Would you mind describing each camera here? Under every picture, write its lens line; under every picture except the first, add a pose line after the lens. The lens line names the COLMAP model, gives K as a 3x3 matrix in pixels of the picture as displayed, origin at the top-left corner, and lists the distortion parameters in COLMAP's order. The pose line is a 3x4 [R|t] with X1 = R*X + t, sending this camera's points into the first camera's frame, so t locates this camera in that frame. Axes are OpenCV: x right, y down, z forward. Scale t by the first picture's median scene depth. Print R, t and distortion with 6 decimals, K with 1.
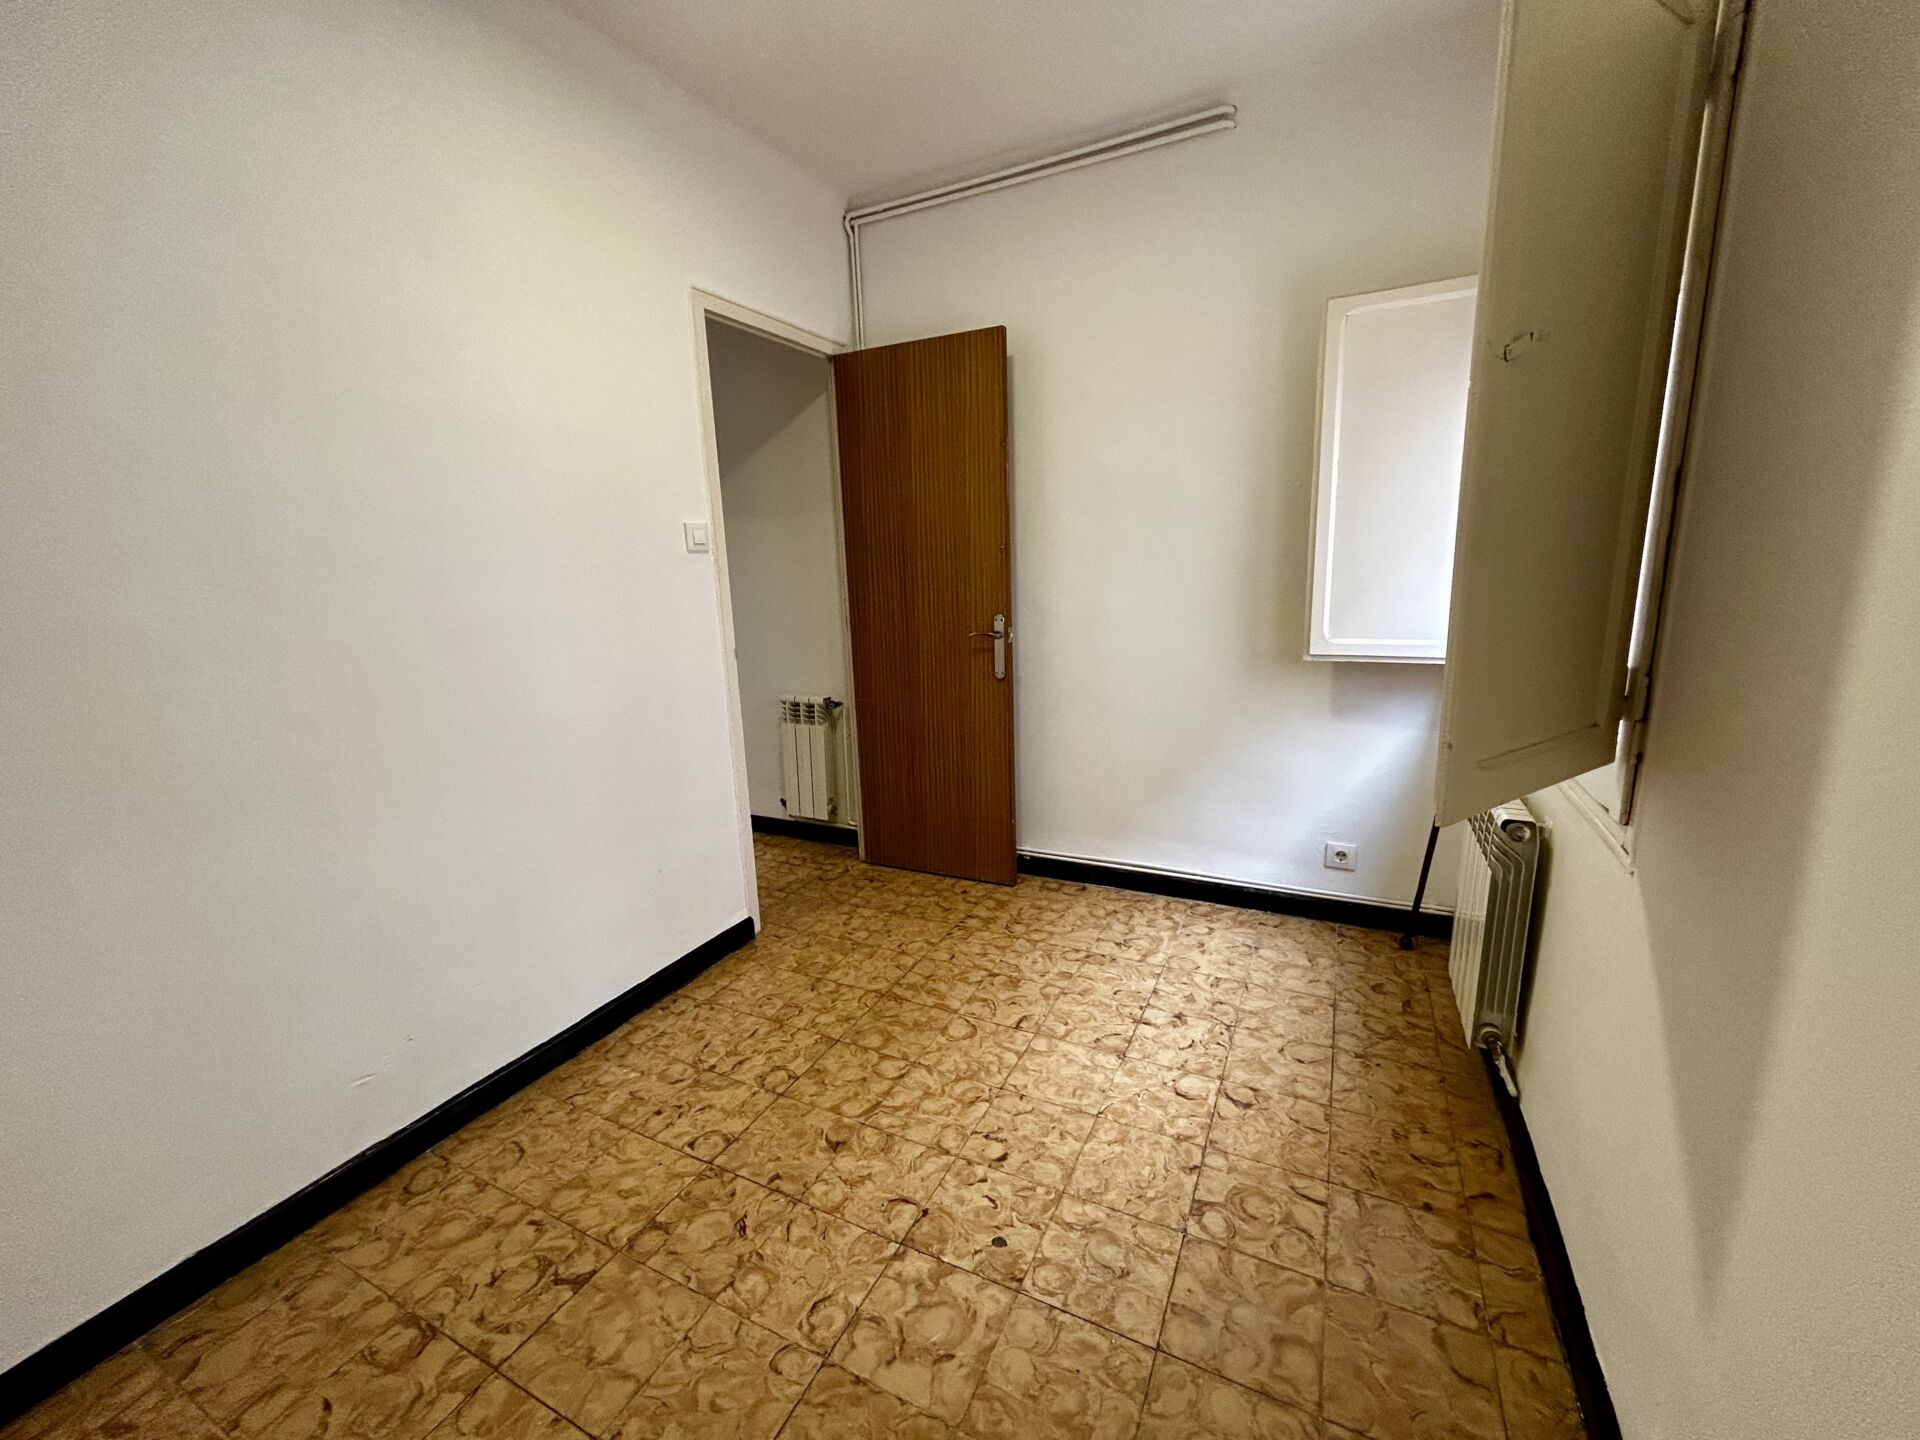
lens RADIAL K [[775.5, 0, 960.4], [0, 775.5, 714.2], [0, 0, 1]] dist [-0.006276, 0.004008]
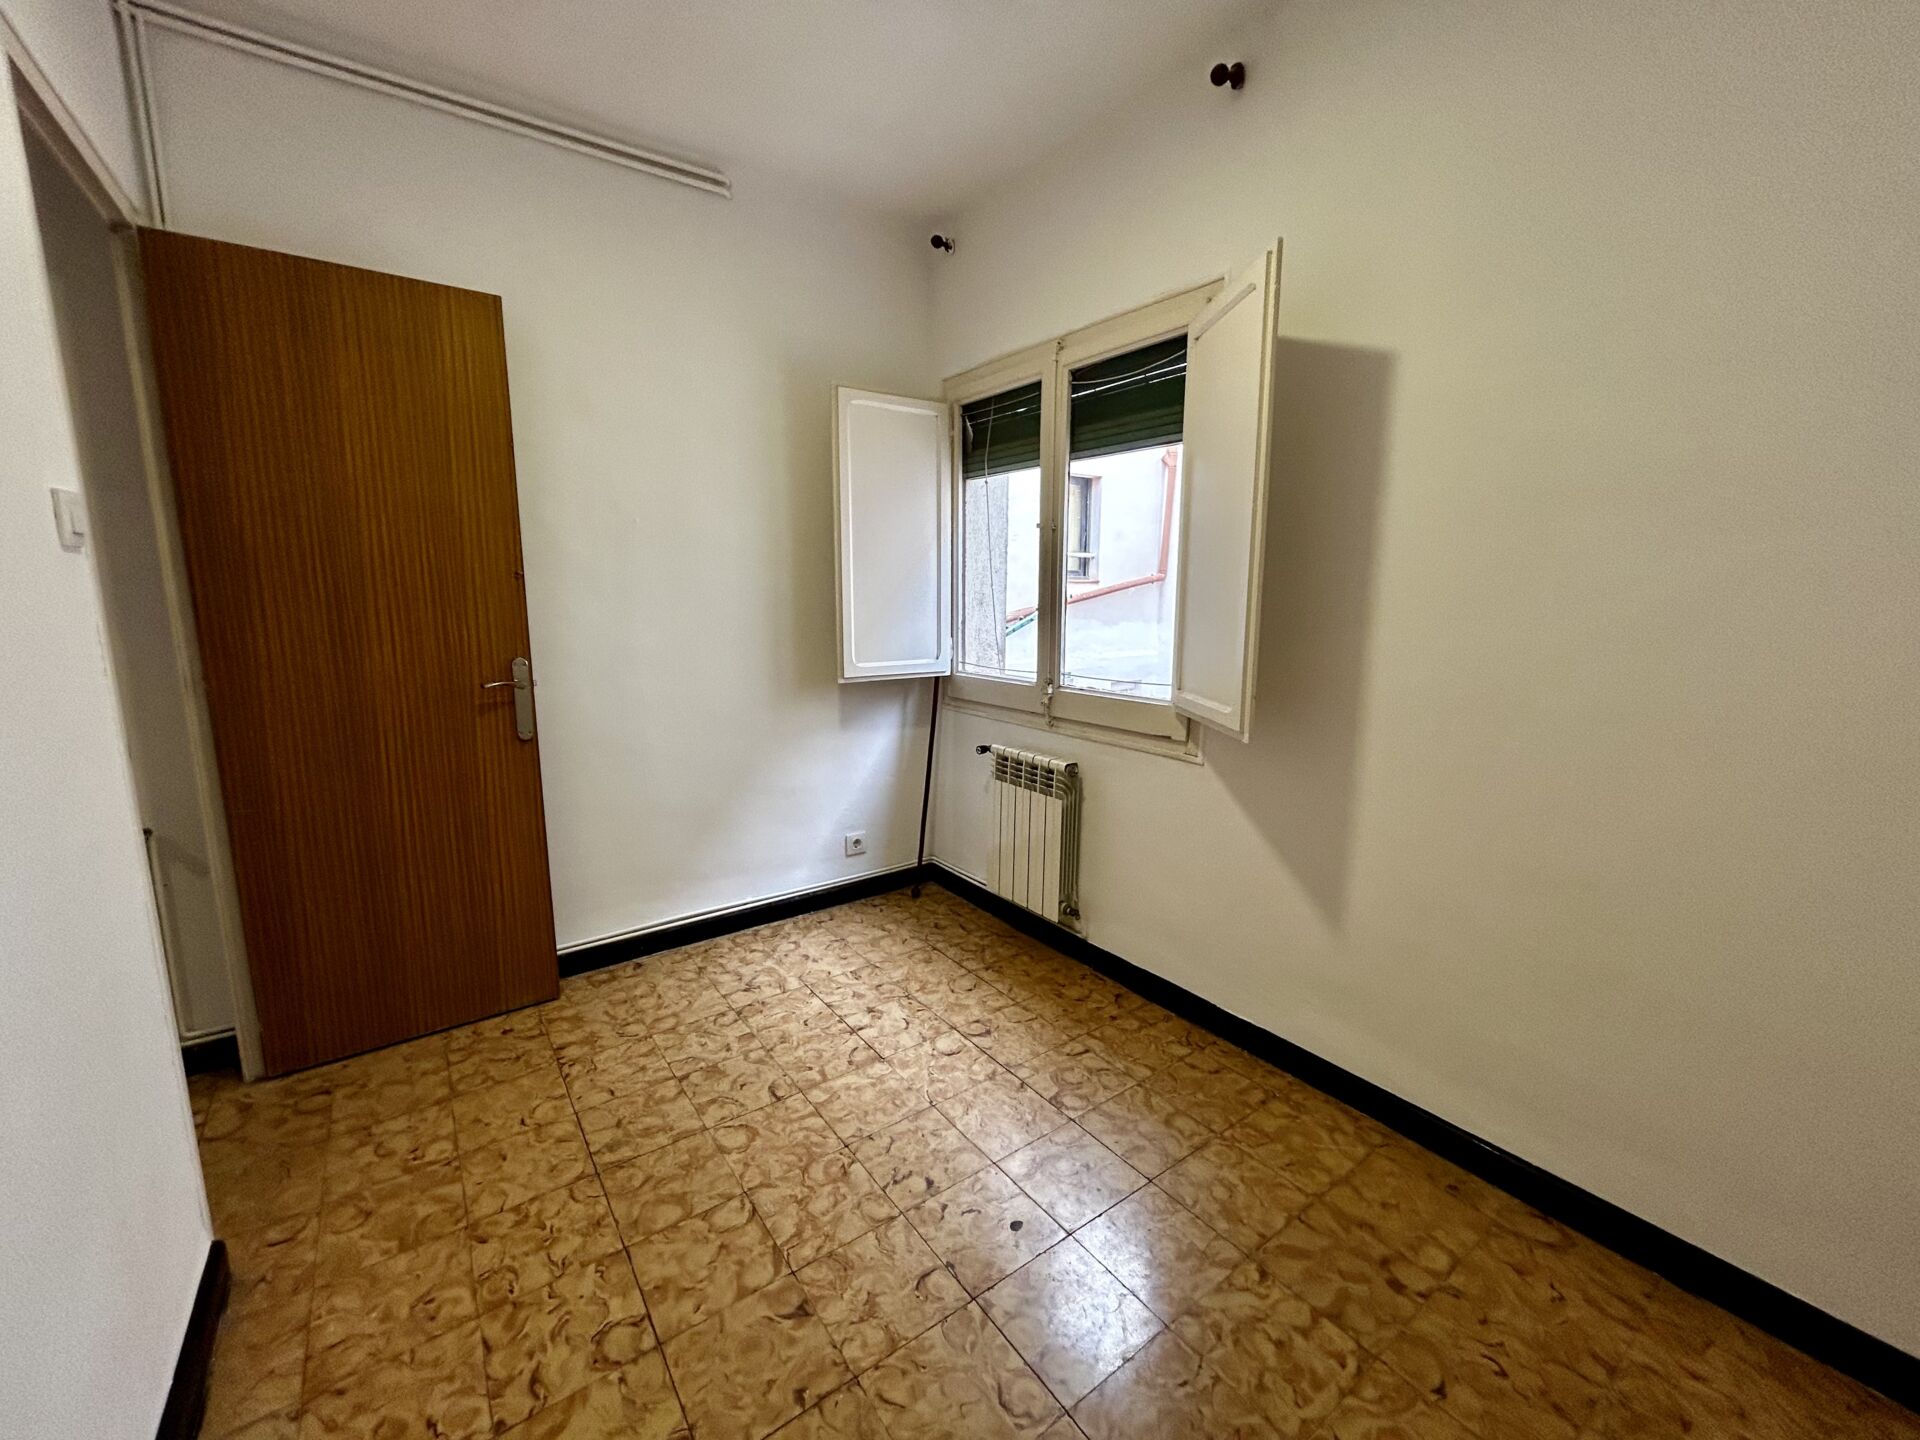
lens RADIAL K [[775.5, 0, 953.2], [0, 775.5, 714.4], [0, 0, 1]] dist [-0.006276, 0.004008]
pose [[0.465649, -0.106043, 0.878593, -0.652499], [0.157509, 0.986874, 0.035633, -0.046563], [-0.870840, 0.121794, 0.476240, 0.373298]]
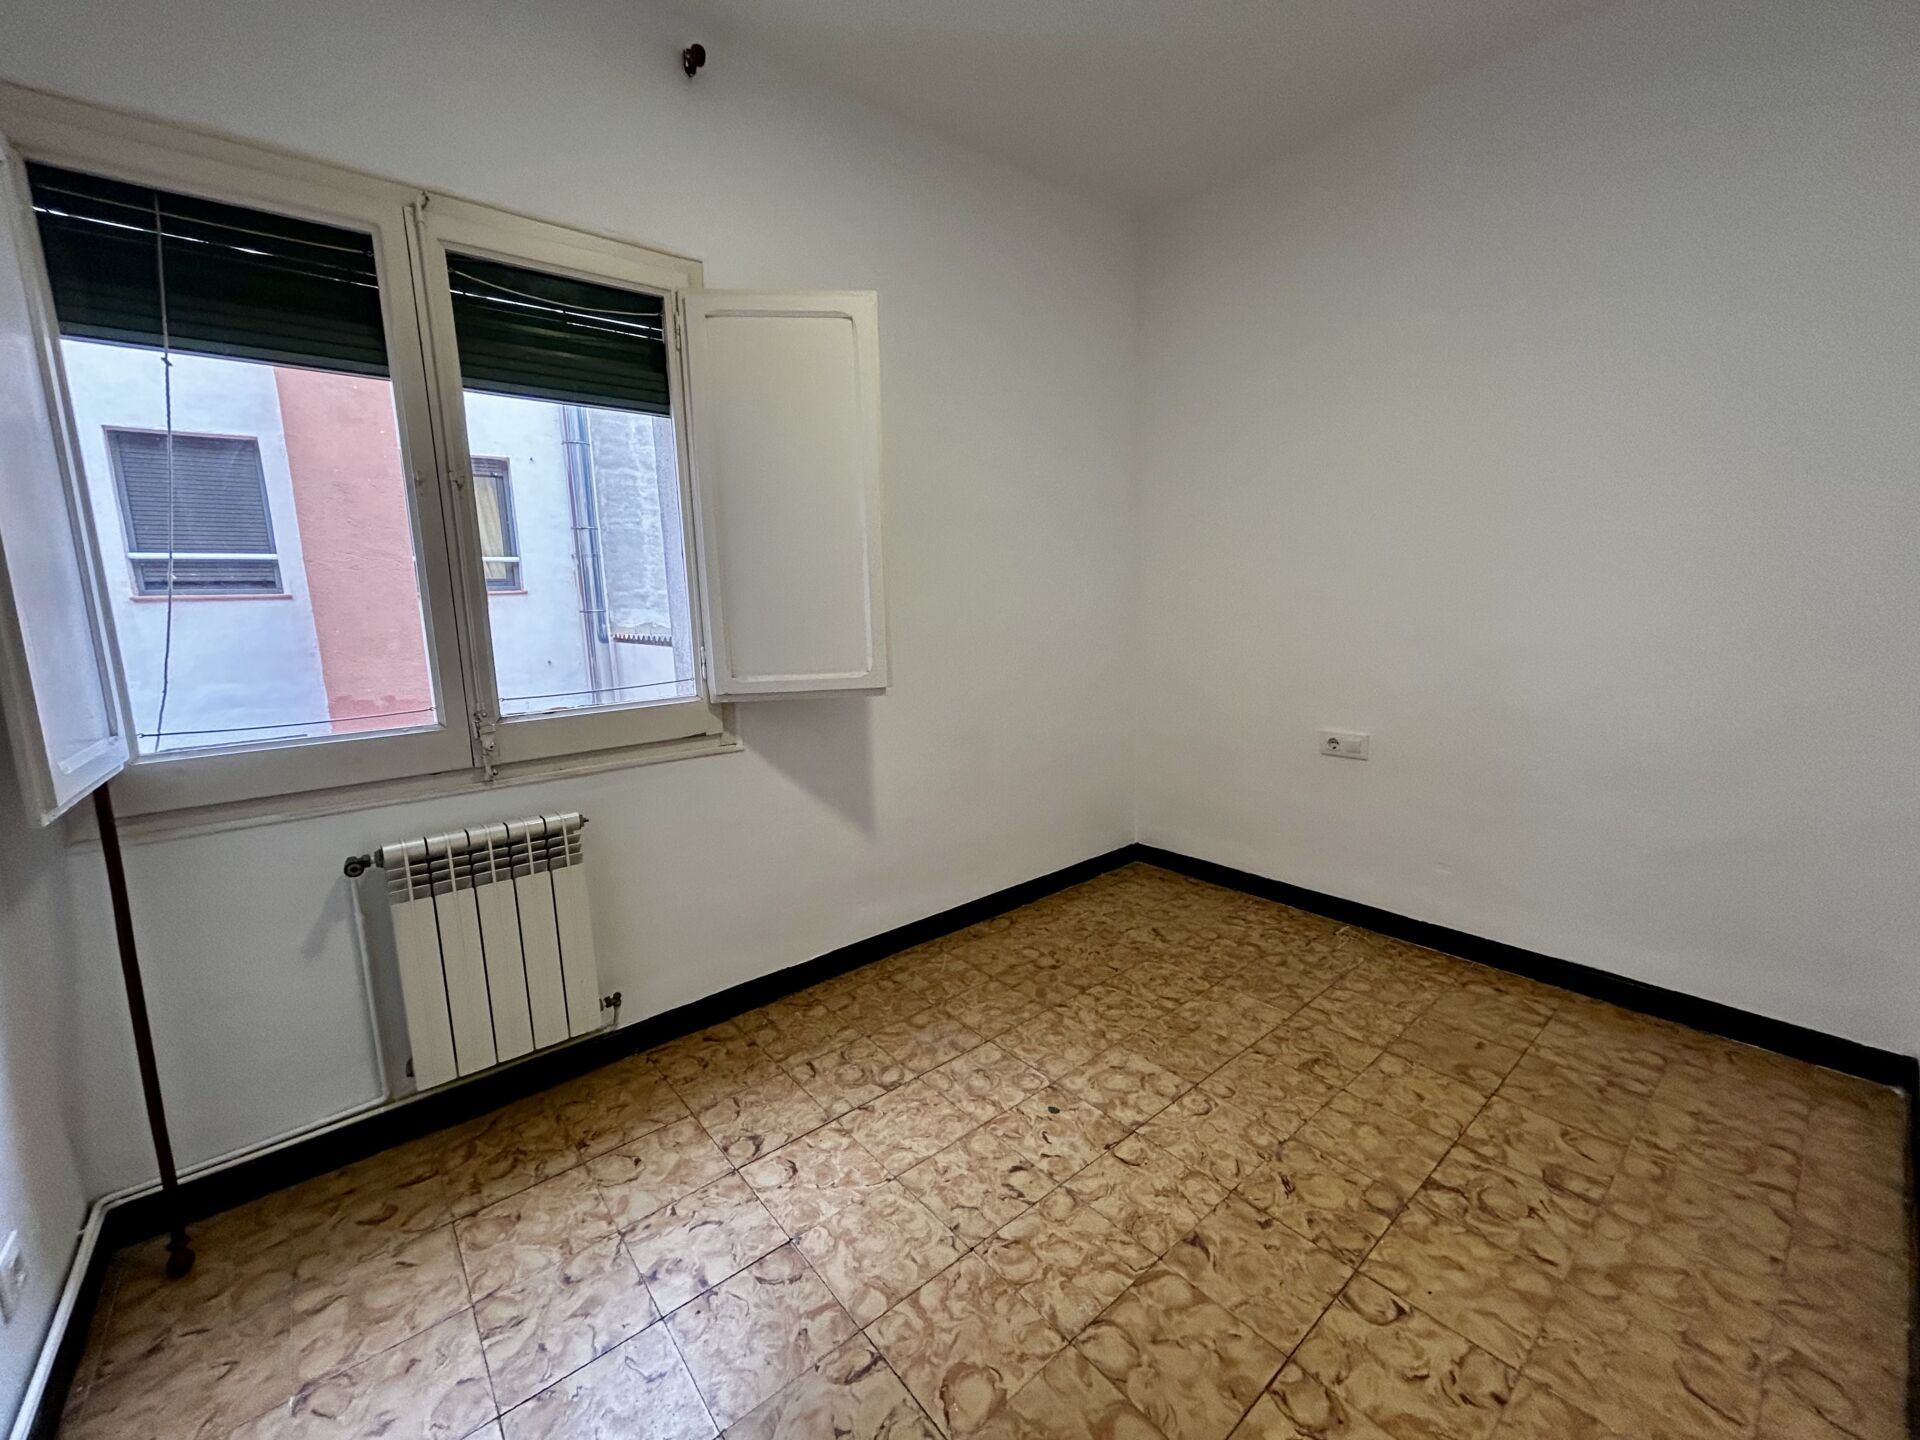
lens RADIAL K [[775.5, 0, 959.9], [0, 775.5, 714.0], [0, 0, 1]] dist [-0.006276, 0.004008]
pose [[-0.913692, -0.000919, 0.406406, -0.240767], [0.138814, 0.939151, 0.314208, -0.242627], [-0.381965, 0.343504, -0.857967, 1.460154]]
